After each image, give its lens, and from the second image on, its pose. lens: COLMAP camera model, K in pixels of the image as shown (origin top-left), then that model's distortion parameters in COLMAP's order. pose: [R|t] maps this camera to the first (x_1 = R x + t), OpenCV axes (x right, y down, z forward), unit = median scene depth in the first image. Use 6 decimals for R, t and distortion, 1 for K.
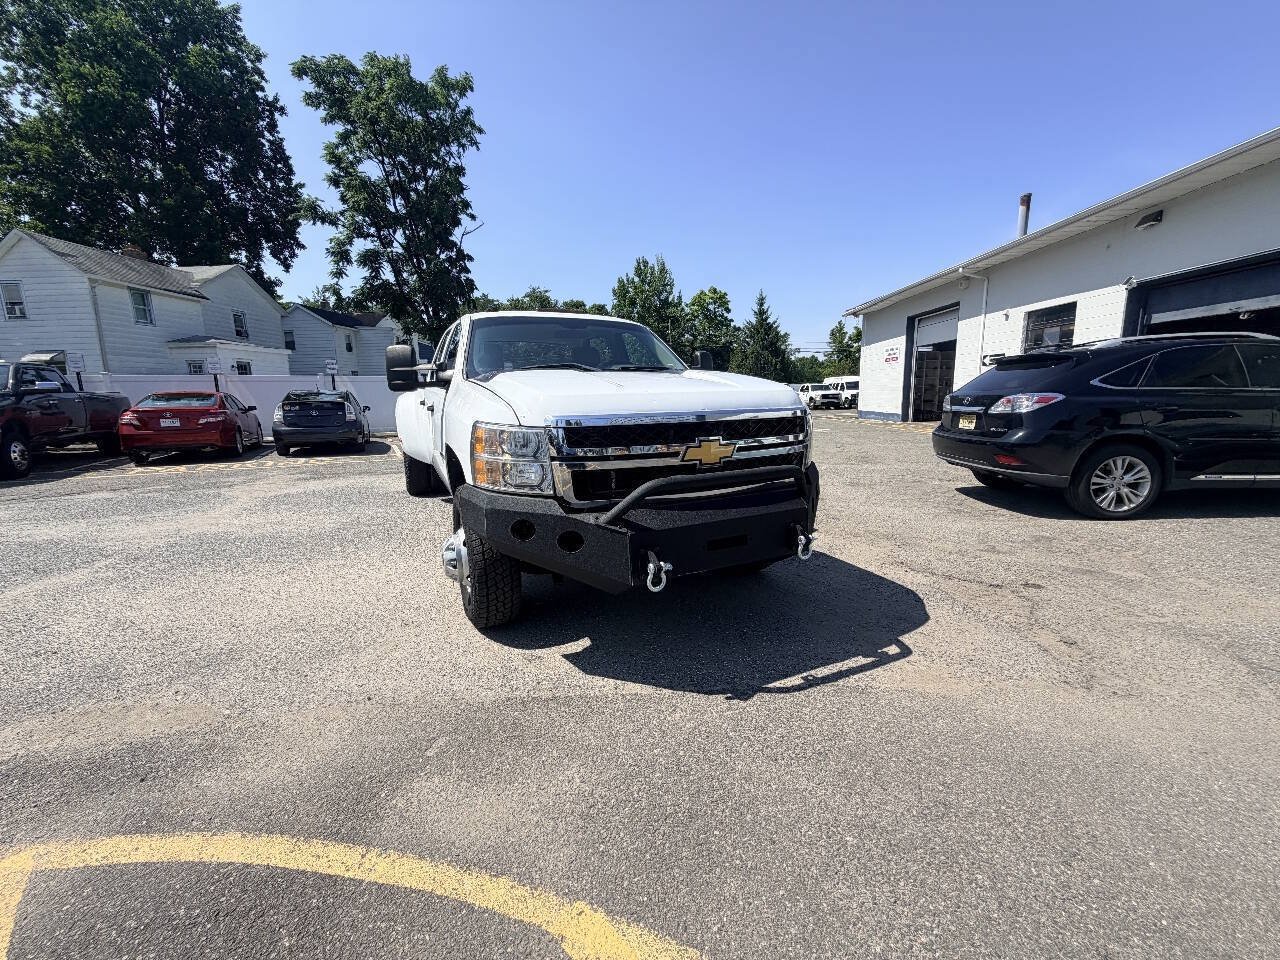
lens RADIAL K [[507.8, 0, 638.5], [0, 507.8, 480.6], [0, 0, 1]] dist [0.000006, -0.000010]
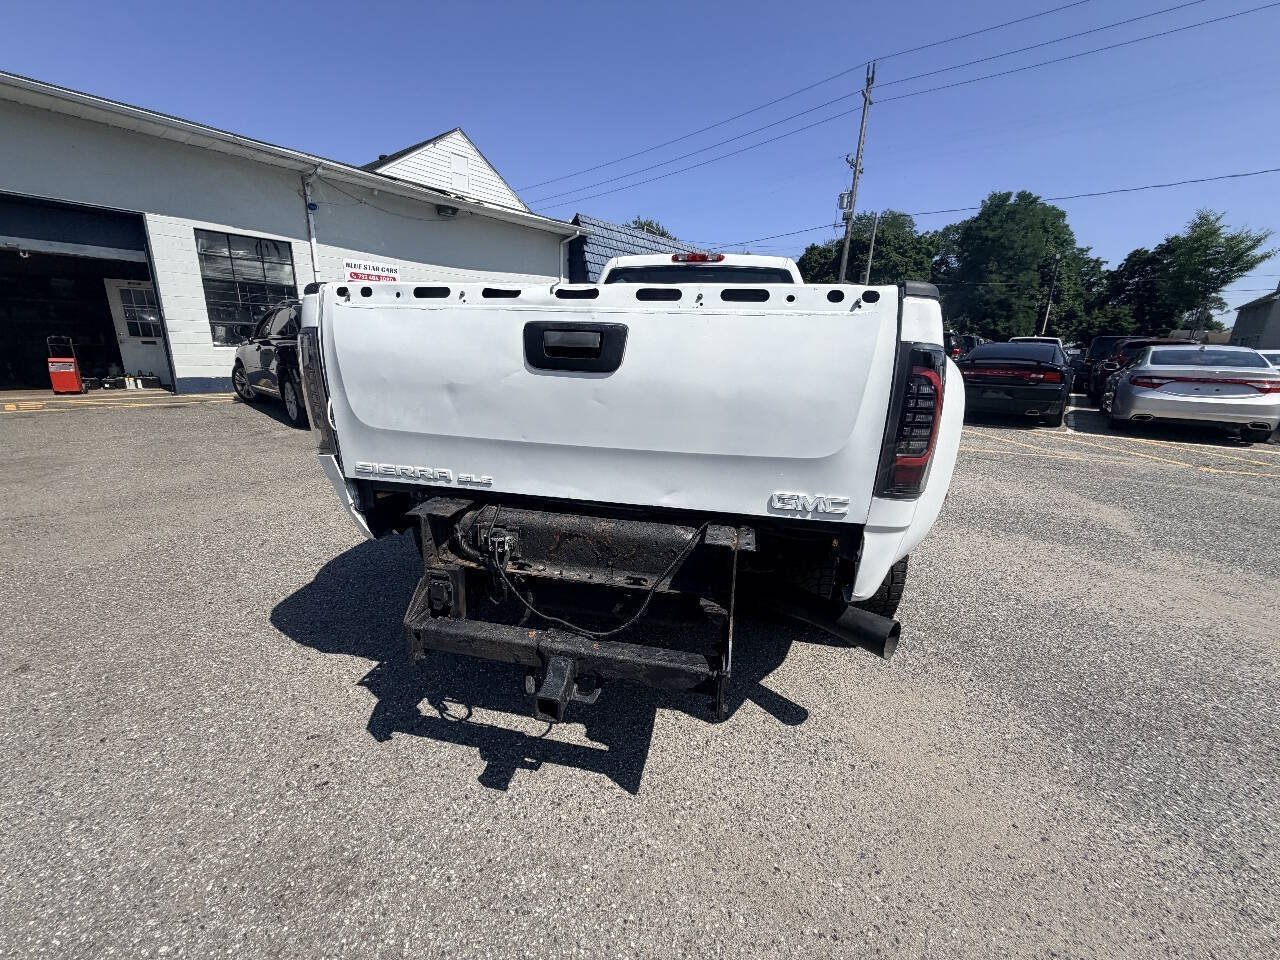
lens RADIAL K [[507.8, 0, 638.7], [0, 507.8, 481.7], [0, 0, 1]] dist [0.000006, -0.000010]
pose [[-0.787099, -0.172973, 0.592078, -0.276085], [0.082767, 0.921579, 0.379266, -0.118901], [-0.611249, 0.347524, -0.711057, 0.706108]]
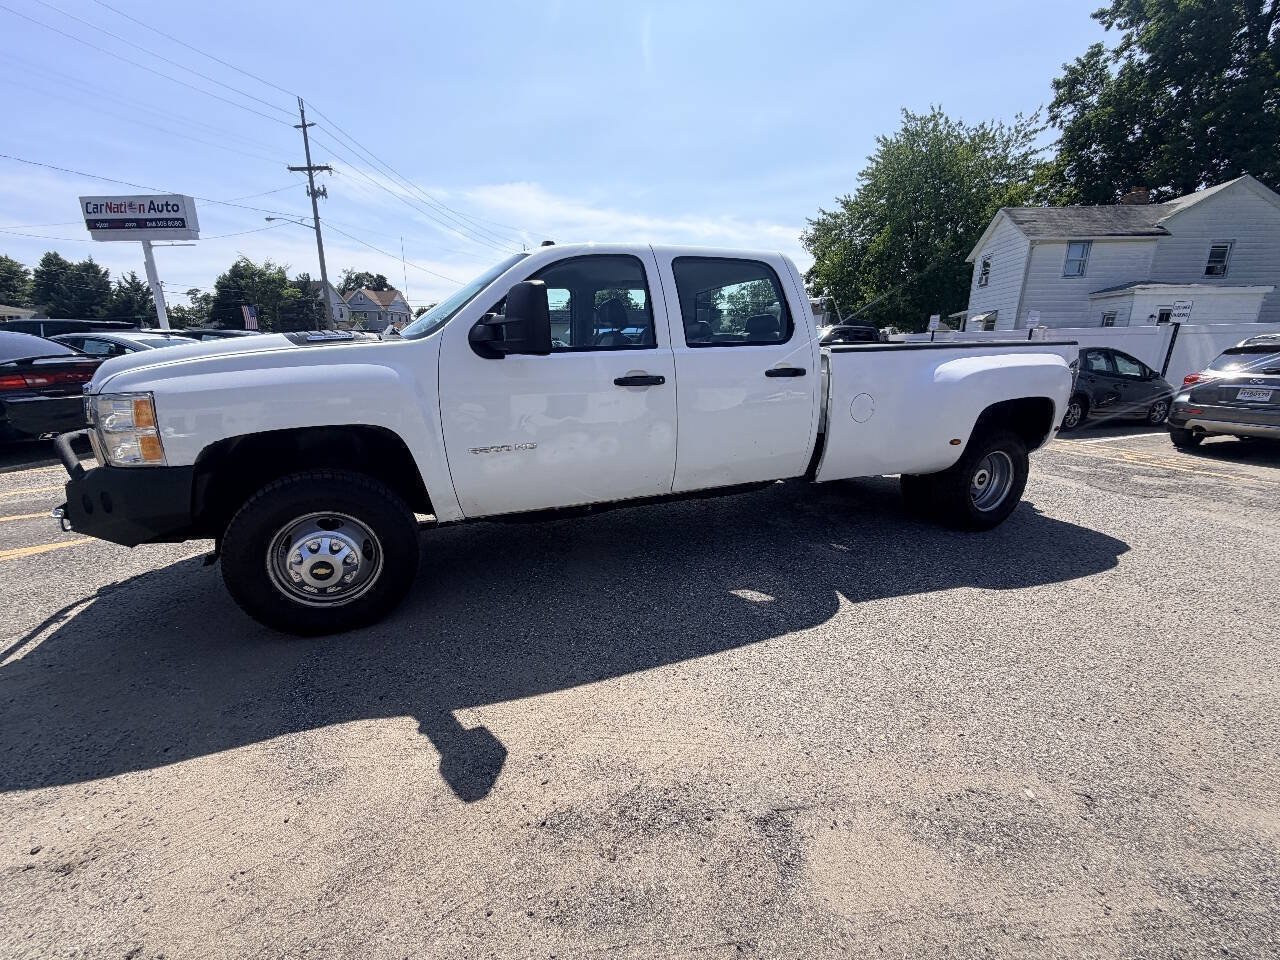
lens RADIAL K [[507.8, 0, 637.5], [0, 507.8, 482.6], [0, 0, 1]] dist [0.000006, -0.000010]
pose [[-0.070175, 0.262877, -0.962274, 0.223938], [-0.172904, 0.946845, 0.271272, -0.076435], [0.982436, 0.185418, -0.020993, 0.397321]]
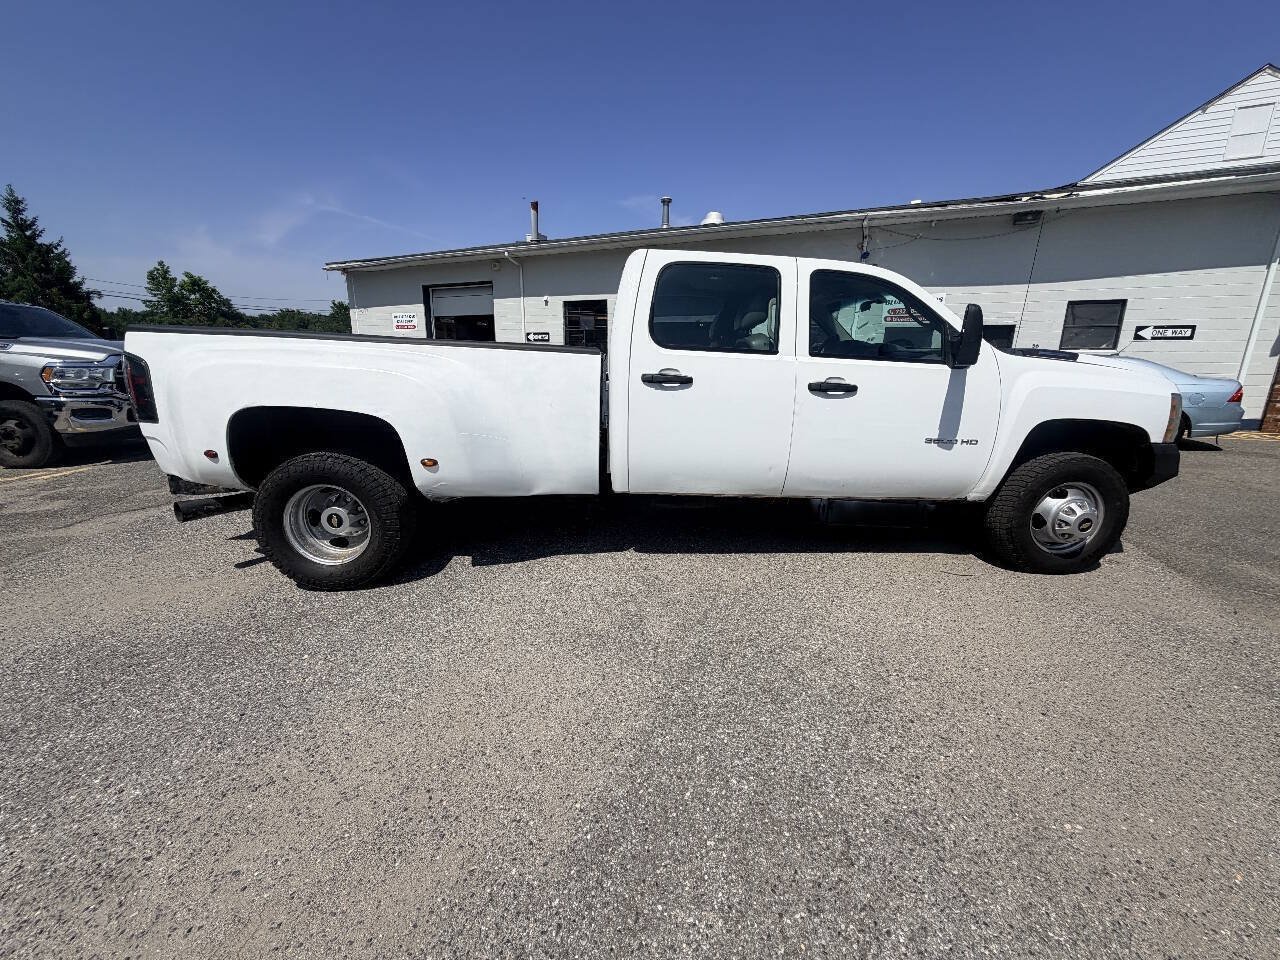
lens RADIAL K [[507.8, 0, 637.5], [0, 507.8, 480.9], [0, 0, 1]] dist [0.000006, -0.000010]
pose [[0.401792, -0.190037, 0.895795, -0.377636], [0.133702, 0.979921, 0.147914, -0.049605], [-0.905918, 0.060339, 0.419133, 0.306538]]
